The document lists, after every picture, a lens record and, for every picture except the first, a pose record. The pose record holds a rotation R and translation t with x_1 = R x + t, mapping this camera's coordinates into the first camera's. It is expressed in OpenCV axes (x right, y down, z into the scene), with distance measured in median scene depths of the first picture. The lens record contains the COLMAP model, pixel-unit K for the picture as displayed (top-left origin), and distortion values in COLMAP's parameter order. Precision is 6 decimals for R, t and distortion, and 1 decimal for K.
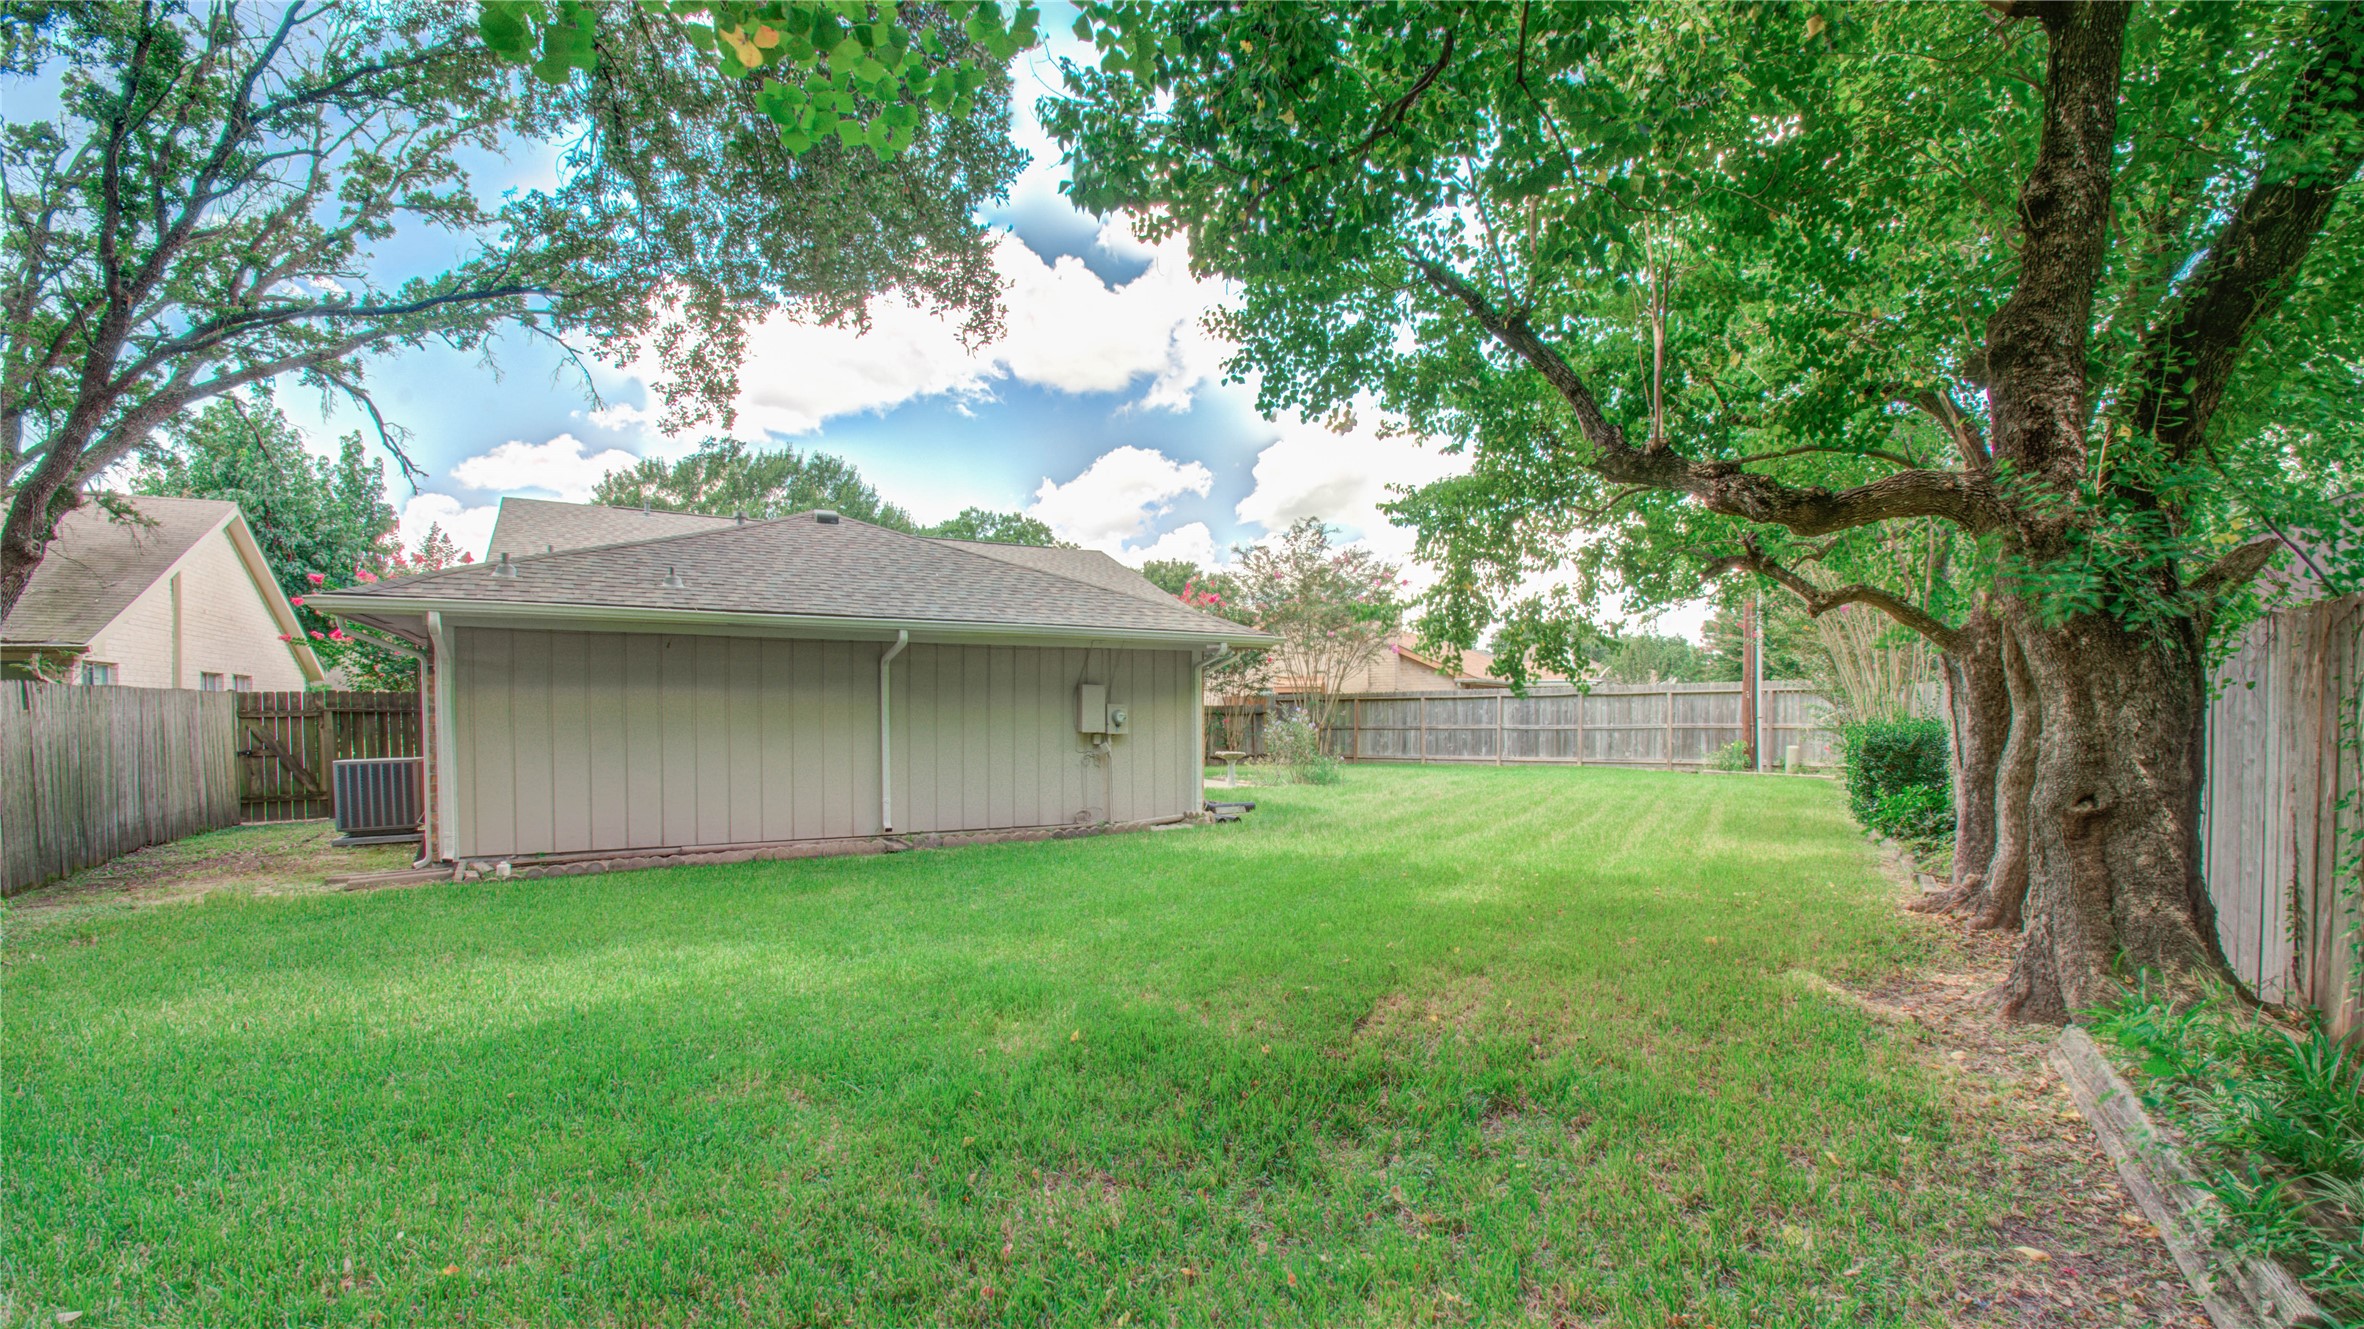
lens RADIAL K [[1019.6, 0, 1182.0], [0, 1019.6, 664.5], [0, 0, 1]] dist [-0.000591, -0.000063]
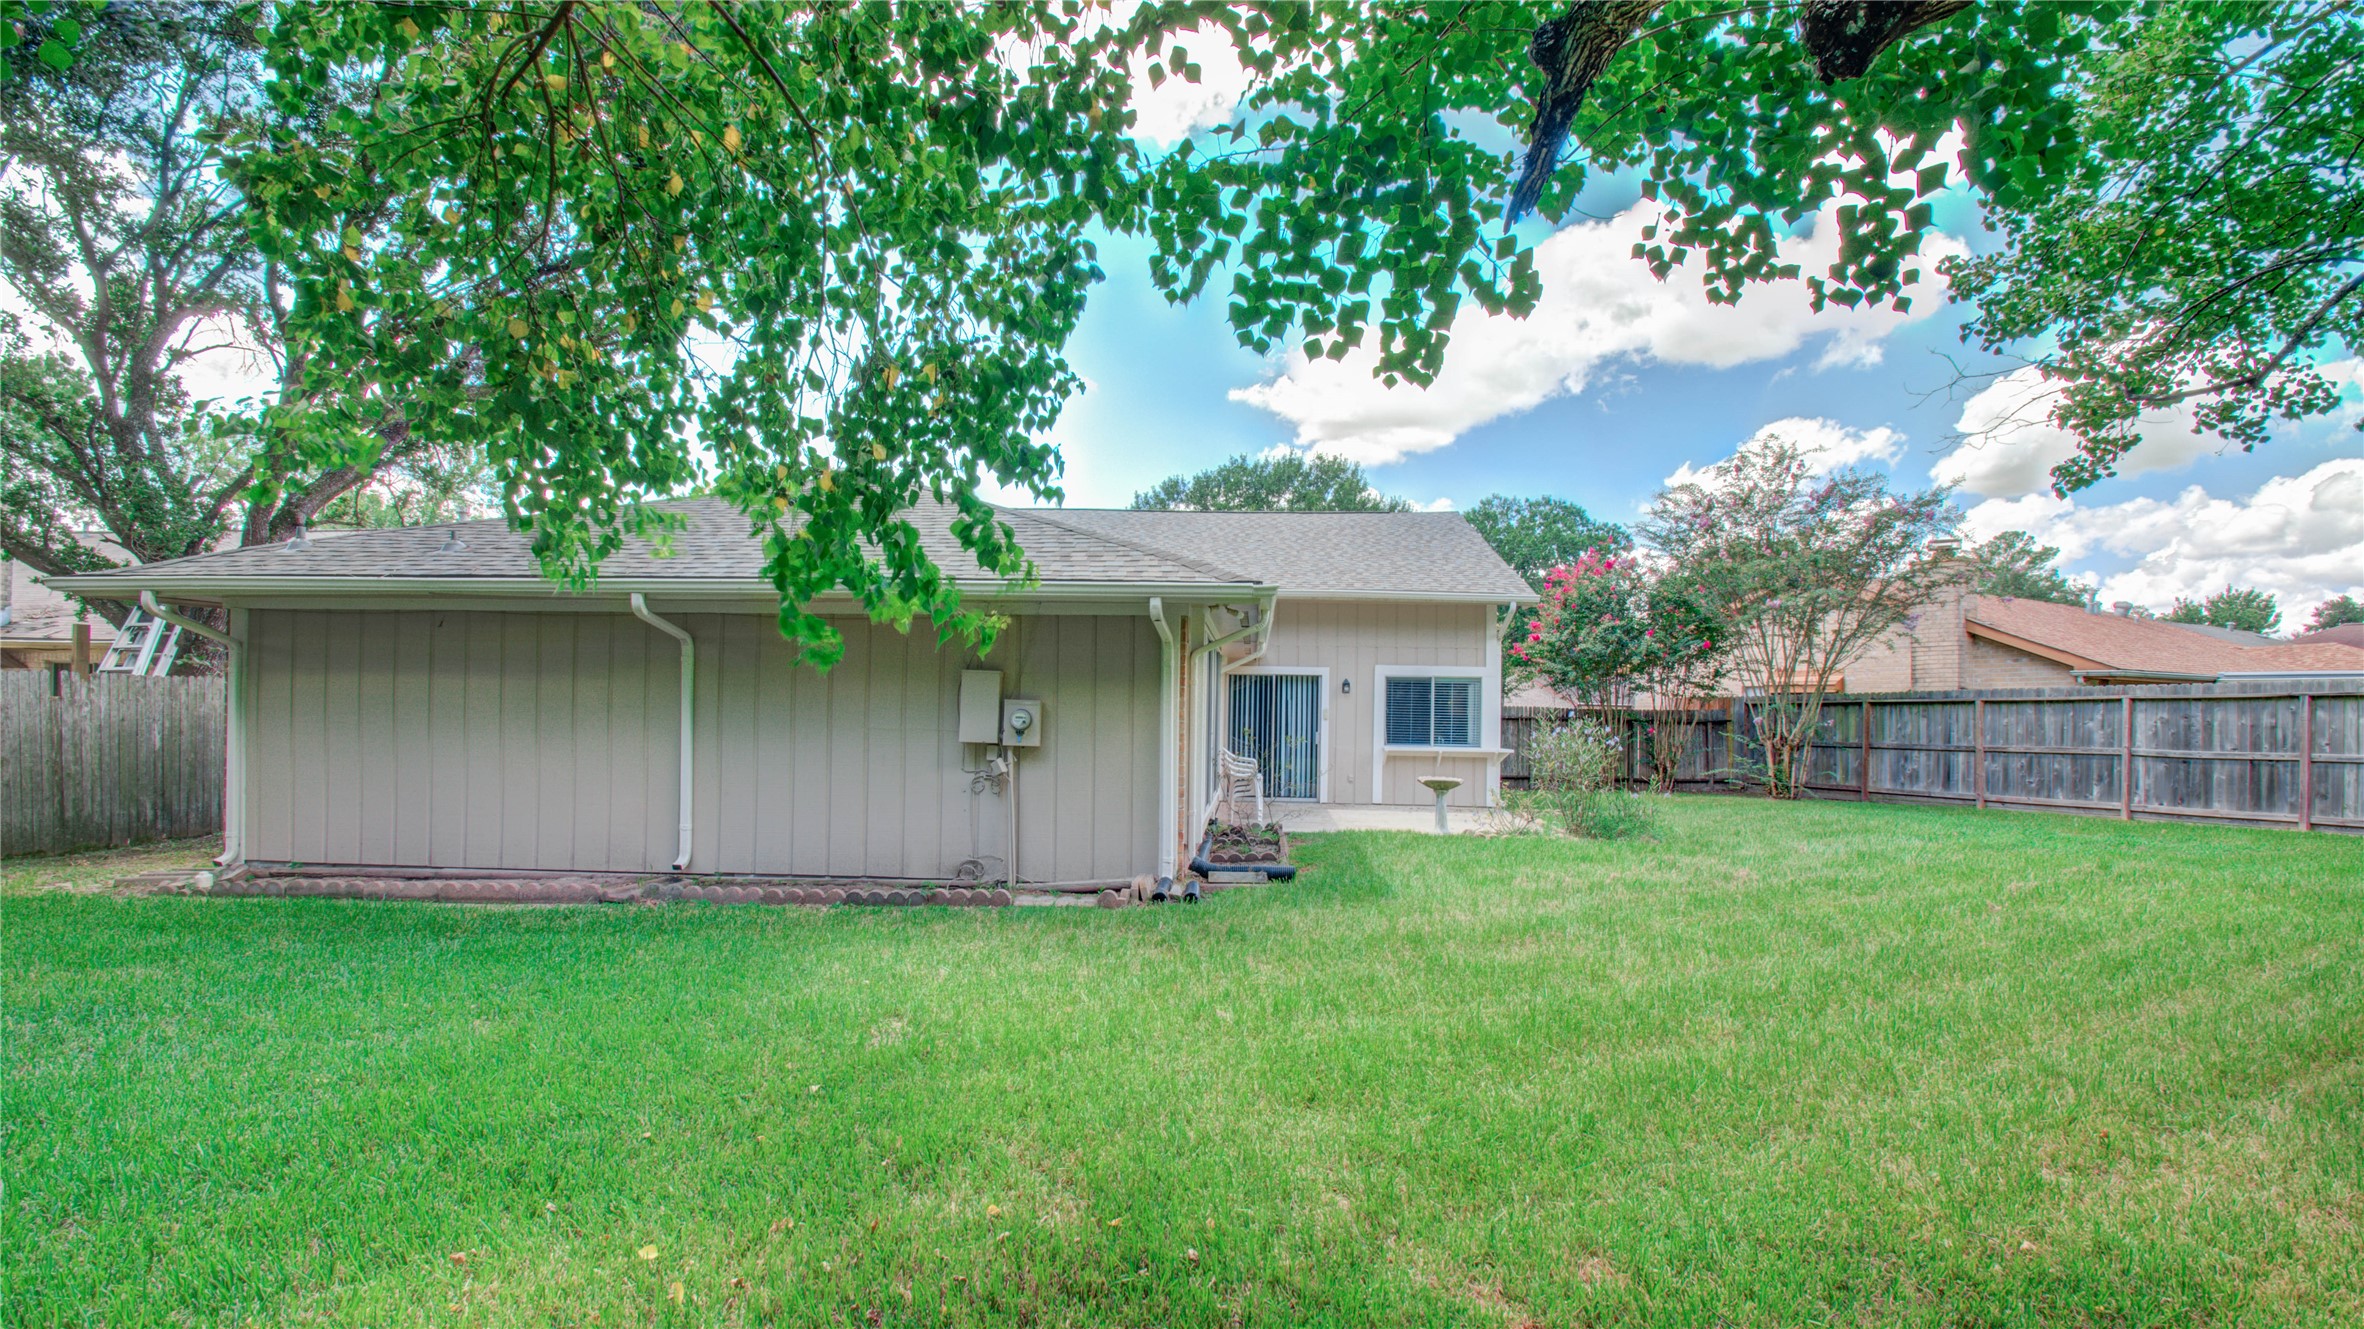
lens RADIAL K [[1019.6, 0, 1182.0], [0, 1019.6, 664.5], [0, 0, 1]] dist [-0.000591, -0.000063]
pose [[0.844434, -0.013644, -0.535486, 0.371746], [0.012019, 0.999906, -0.006523, 0.021662], [0.535525, -0.000927, 0.844519, 0.510499]]
